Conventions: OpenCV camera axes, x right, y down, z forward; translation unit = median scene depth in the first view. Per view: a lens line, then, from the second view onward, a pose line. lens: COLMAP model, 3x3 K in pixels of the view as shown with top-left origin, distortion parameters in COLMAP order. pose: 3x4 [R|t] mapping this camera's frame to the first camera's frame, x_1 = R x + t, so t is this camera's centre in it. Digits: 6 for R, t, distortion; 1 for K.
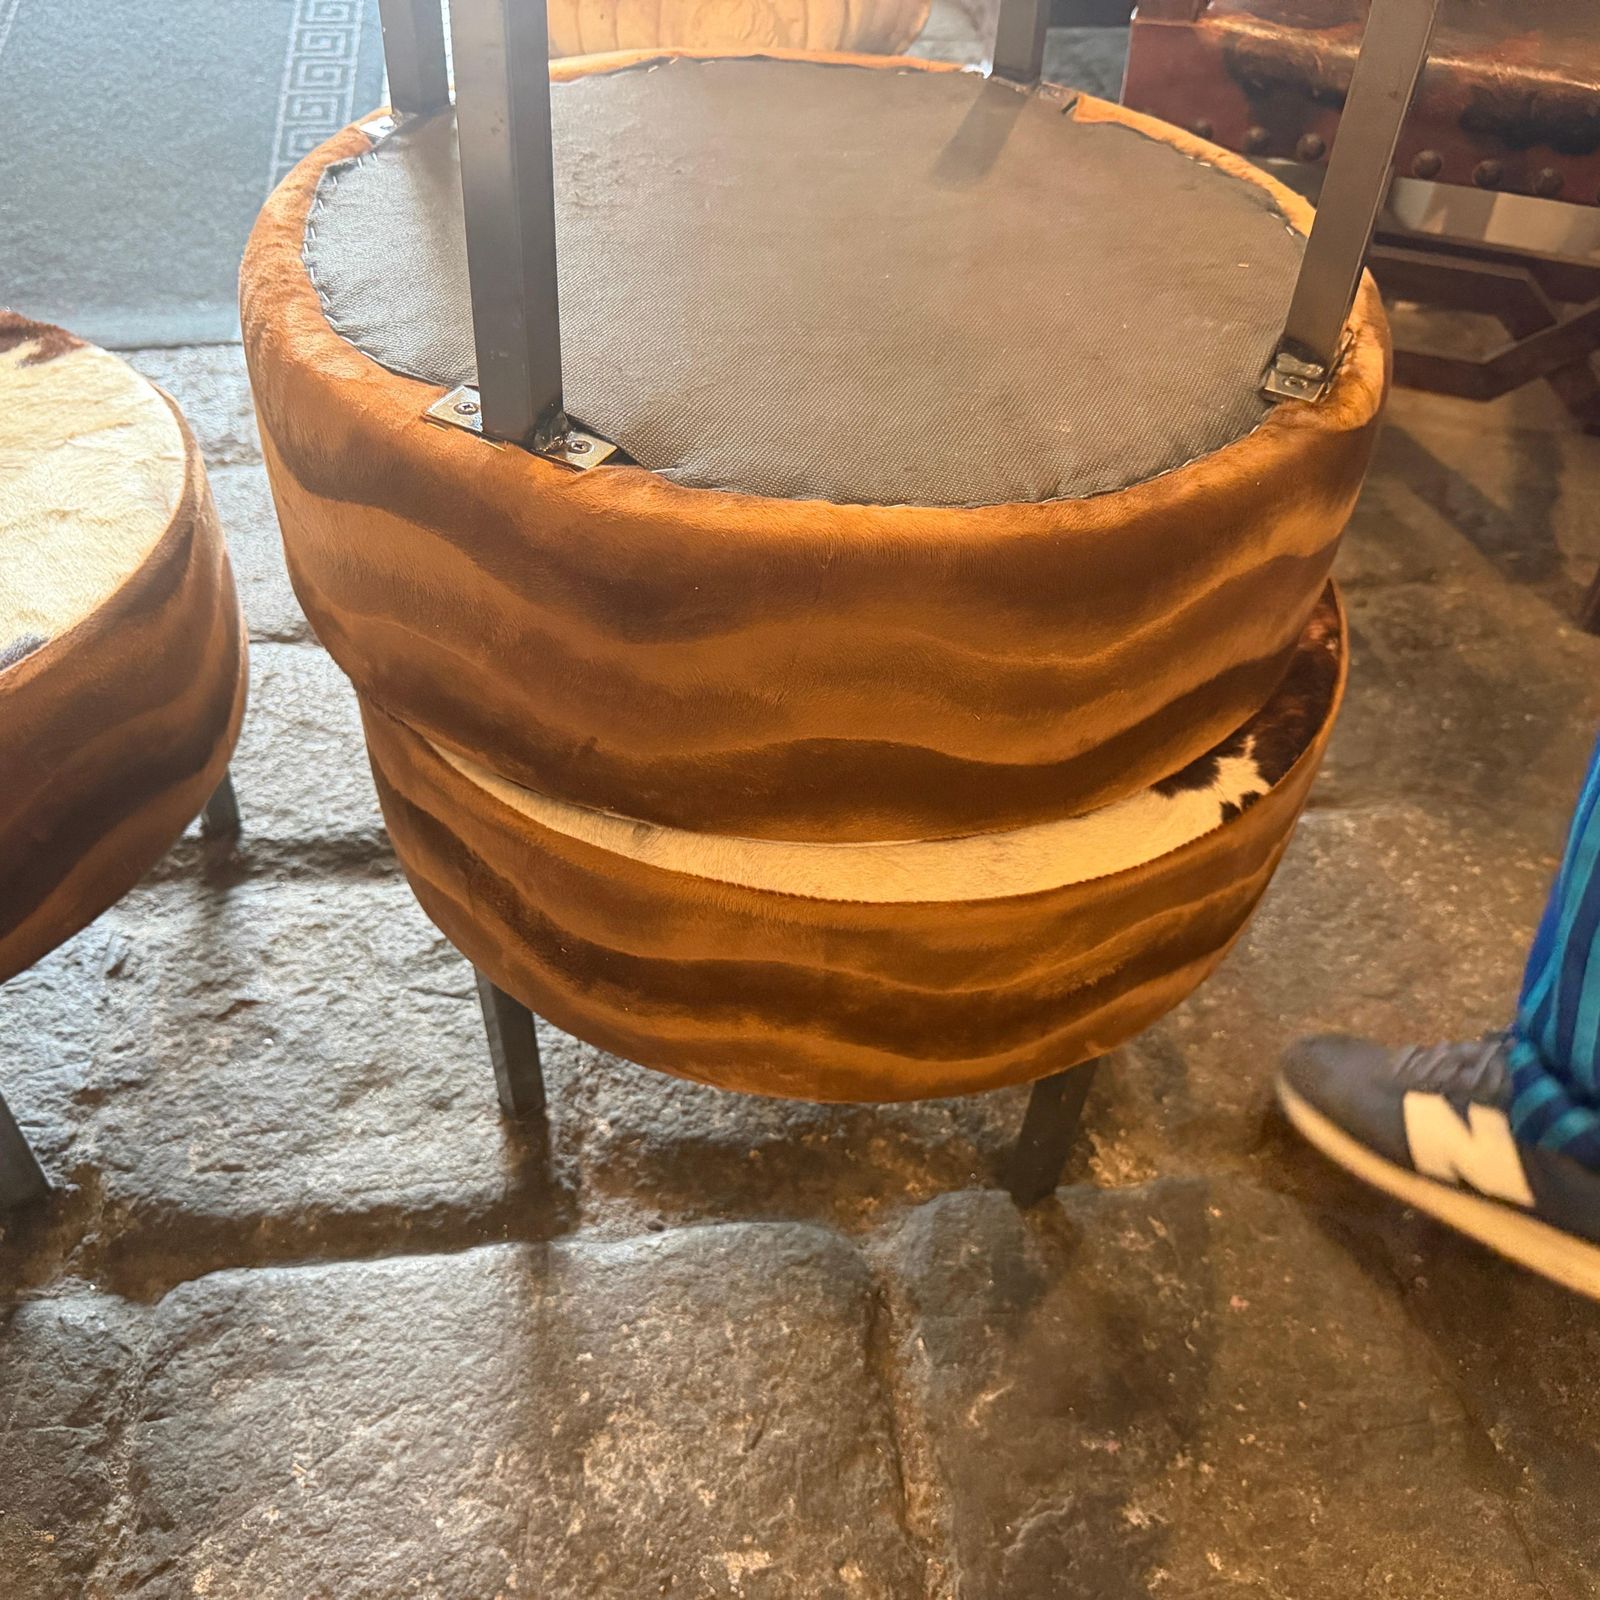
lens RADIAL K [[1565.6, 0, 802.2], [0, 1565.6, 788.8], [0, 0, 1]] dist [0.015876, -0.046802]
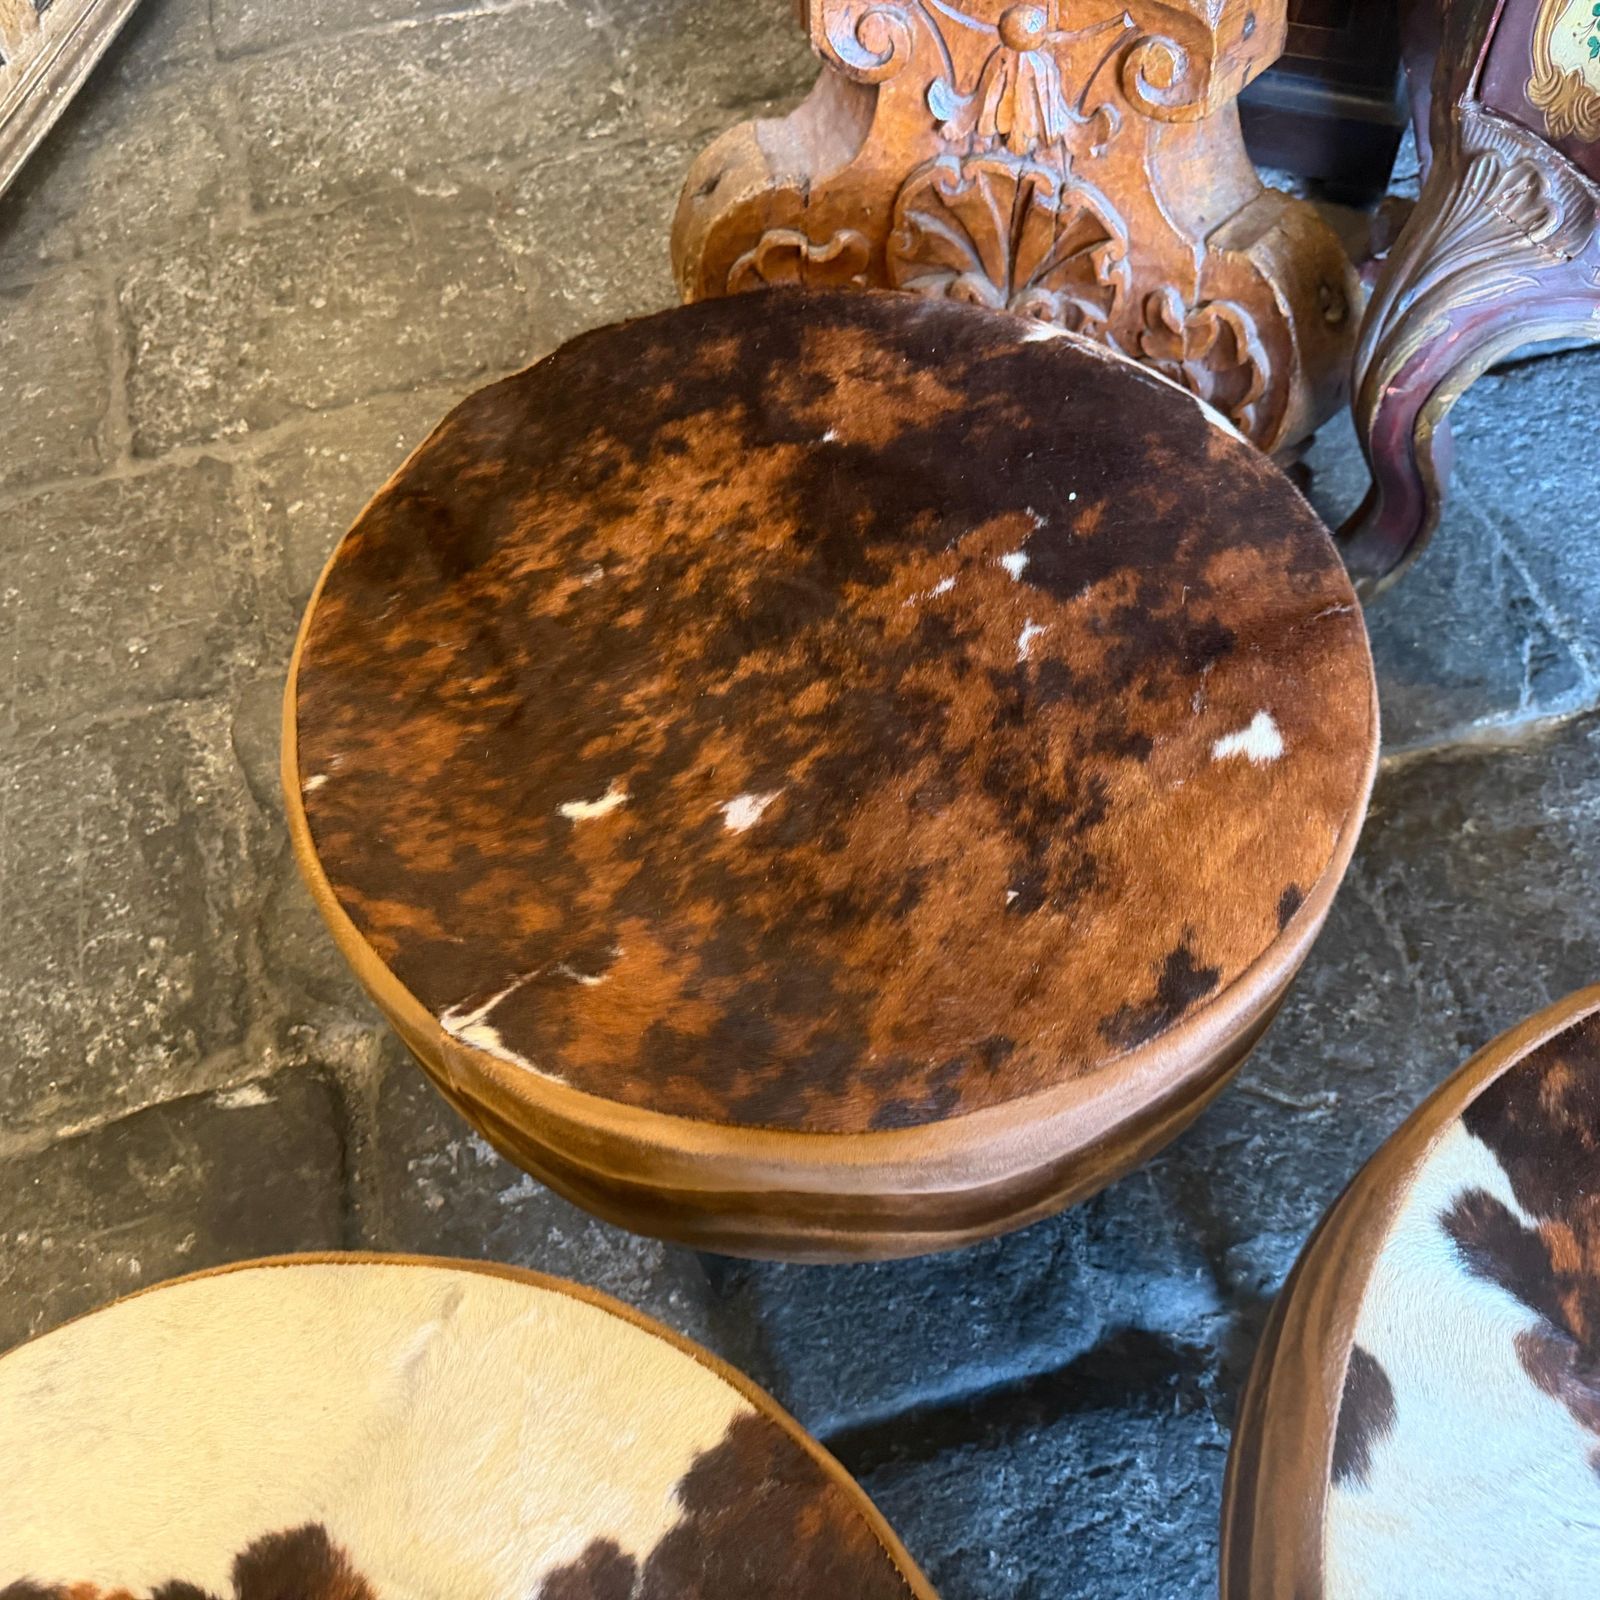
lens RADIAL K [[1515.5, 0, 814.4], [0, 1515.5, 796.8], [0, 0, 1]] dist [0.106469, -0.175743]
pose [[-0.985481, 0.151979, -0.075696, -0.190613], [-0.101548, -0.170285, 0.980148, -0.576125], [0.136072, 0.973604, 0.183246, 0.424496]]
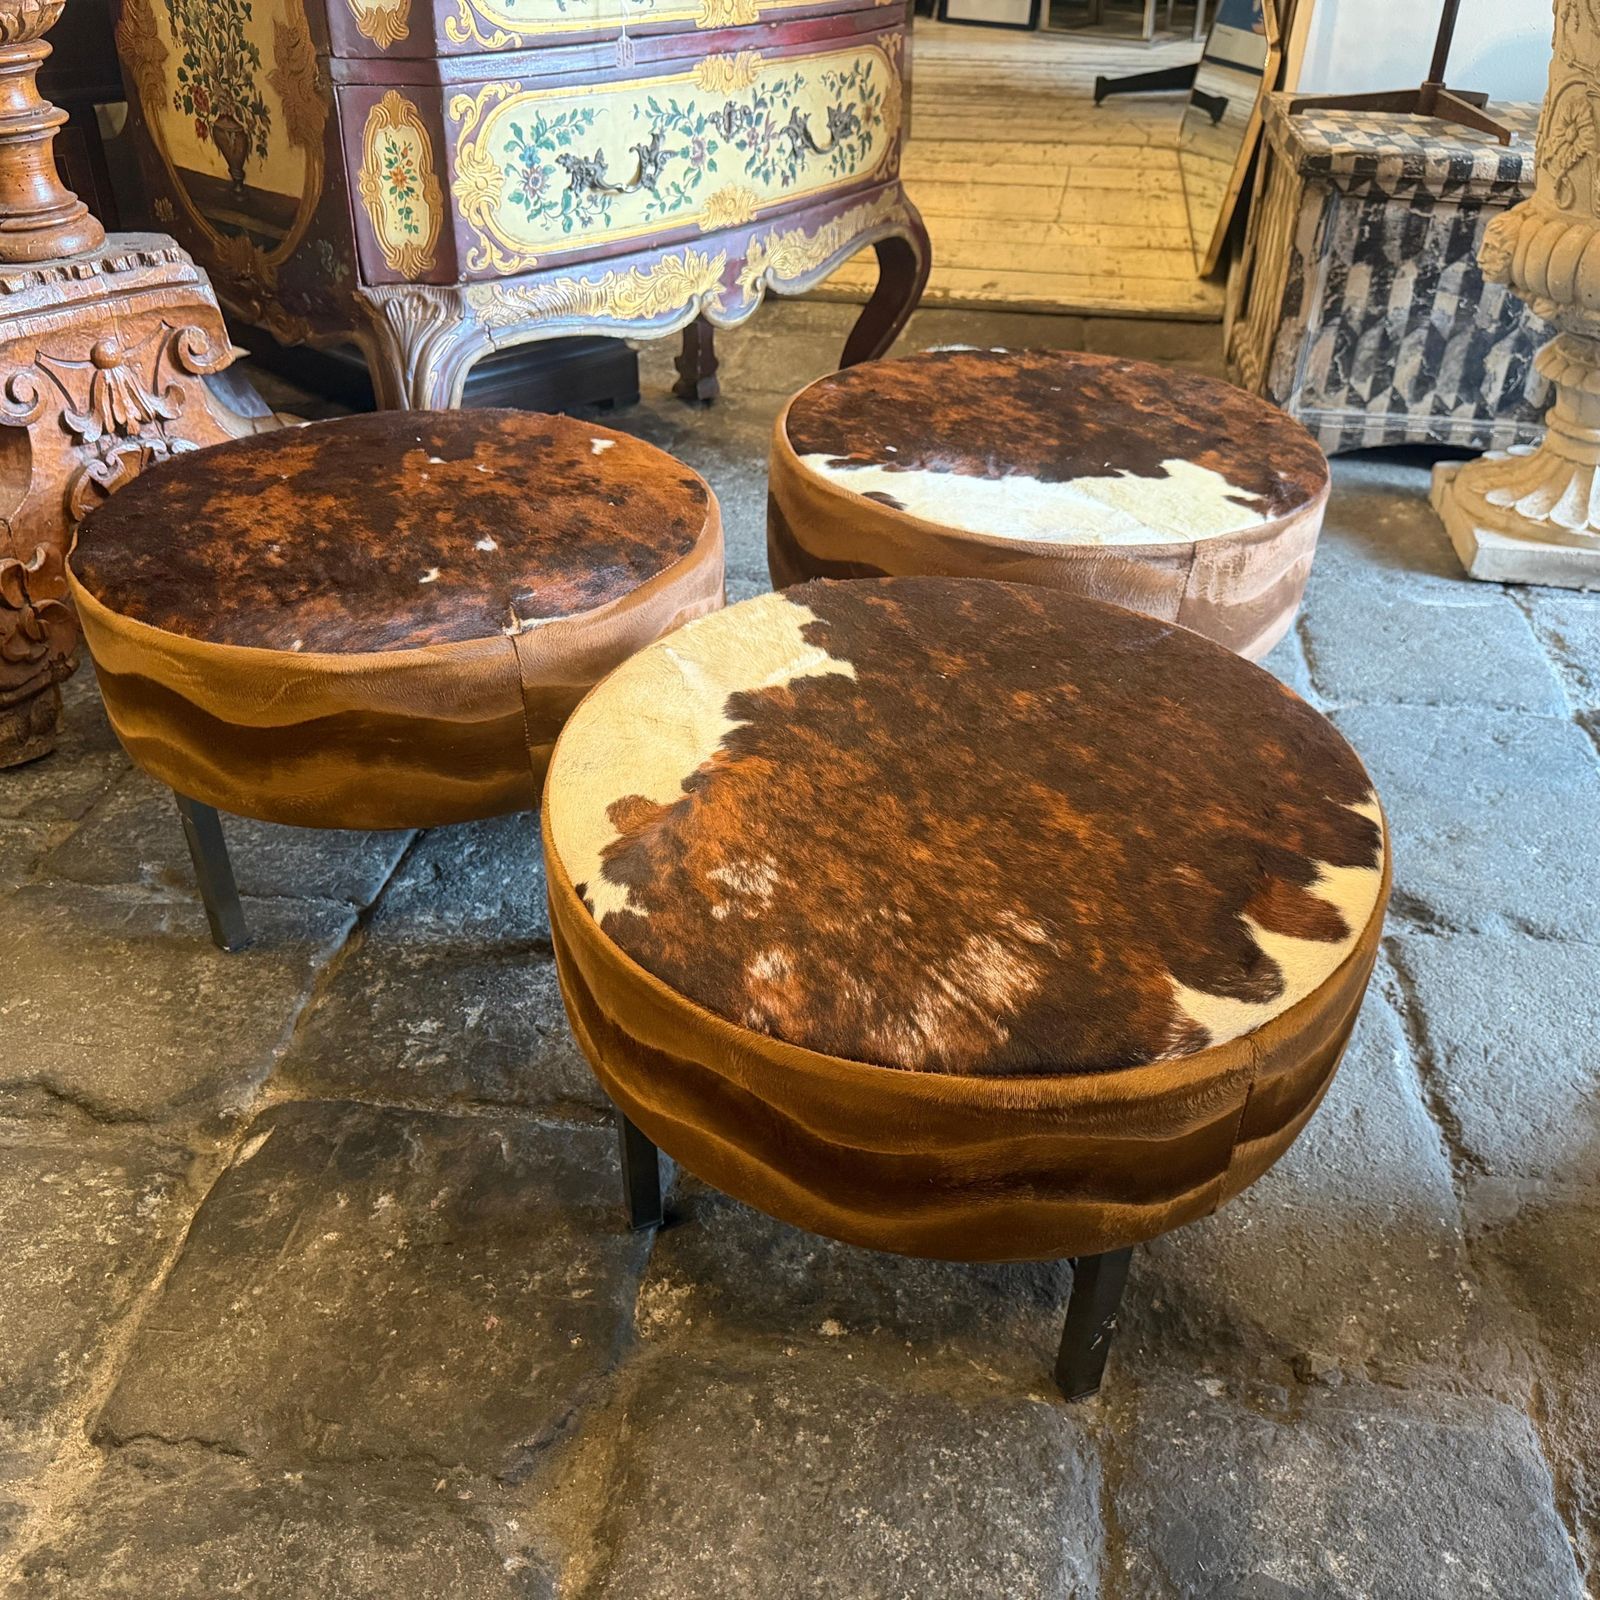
lens RADIAL K [[1504.7, 0, 800.0], [0, 1504.7, 800.0], [0, 0, 1]] dist [0.105702, -0.193676]
pose [[-0.252624, 0.510648, -0.821839, 0.927834], [-0.675925, 0.514622, 0.527531, -0.612531], [0.692320, 0.688768, 0.215154, 0.623890]]
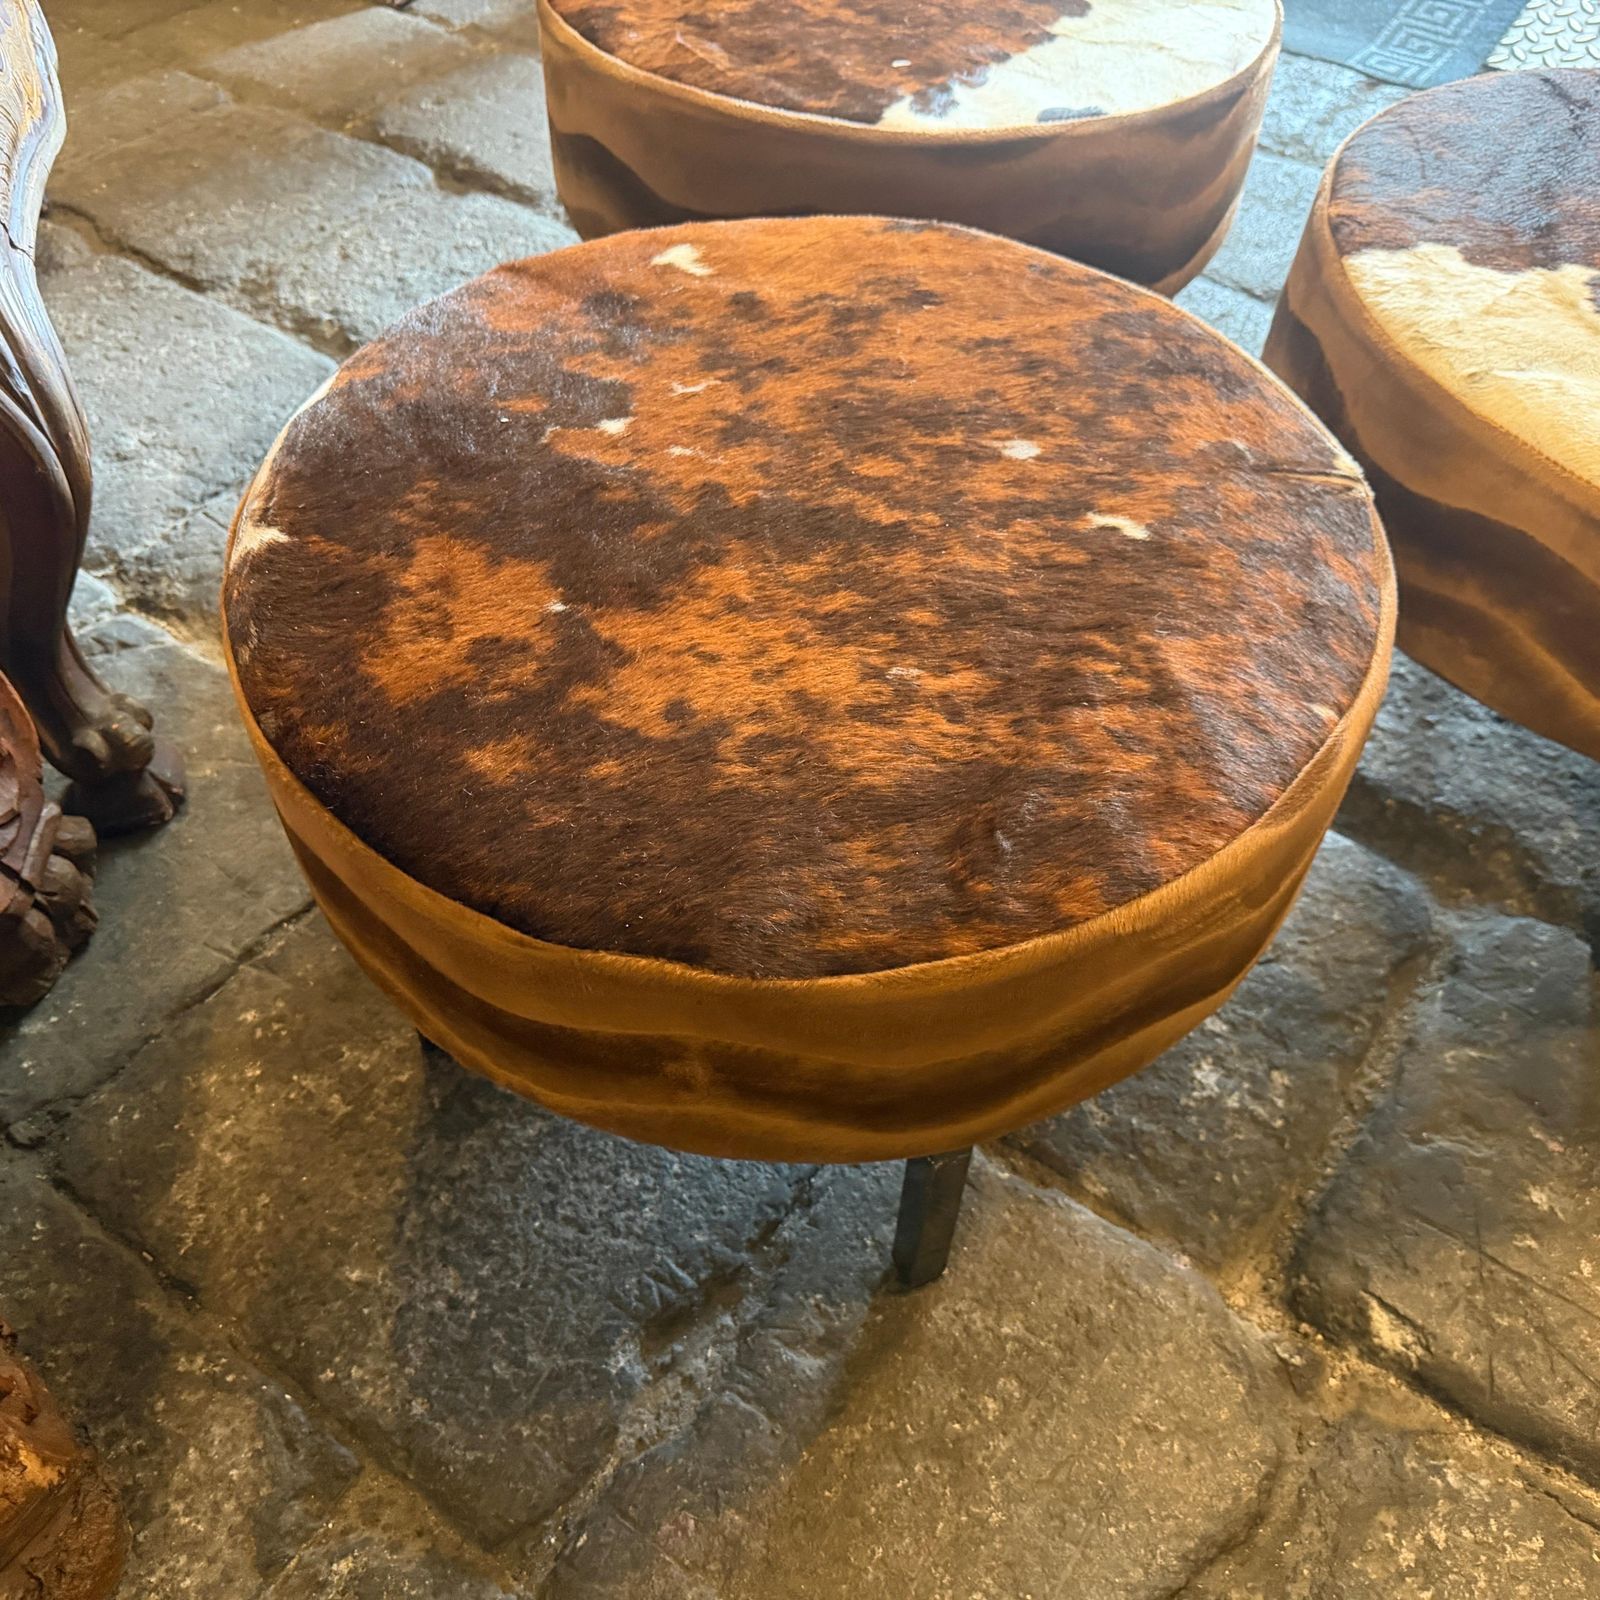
lens RADIAL K [[1510.3, 0, 795.1], [0, 1510.3, 805.2], [0, 0, 1]] dist [0.135179, -0.266587]
pose [[0.747326, 0.495133, -0.443110, 0.143227], [-0.453659, 0.867467, 0.204195, 0.212582], [0.485487, 0.048421, 0.872902, -0.174509]]
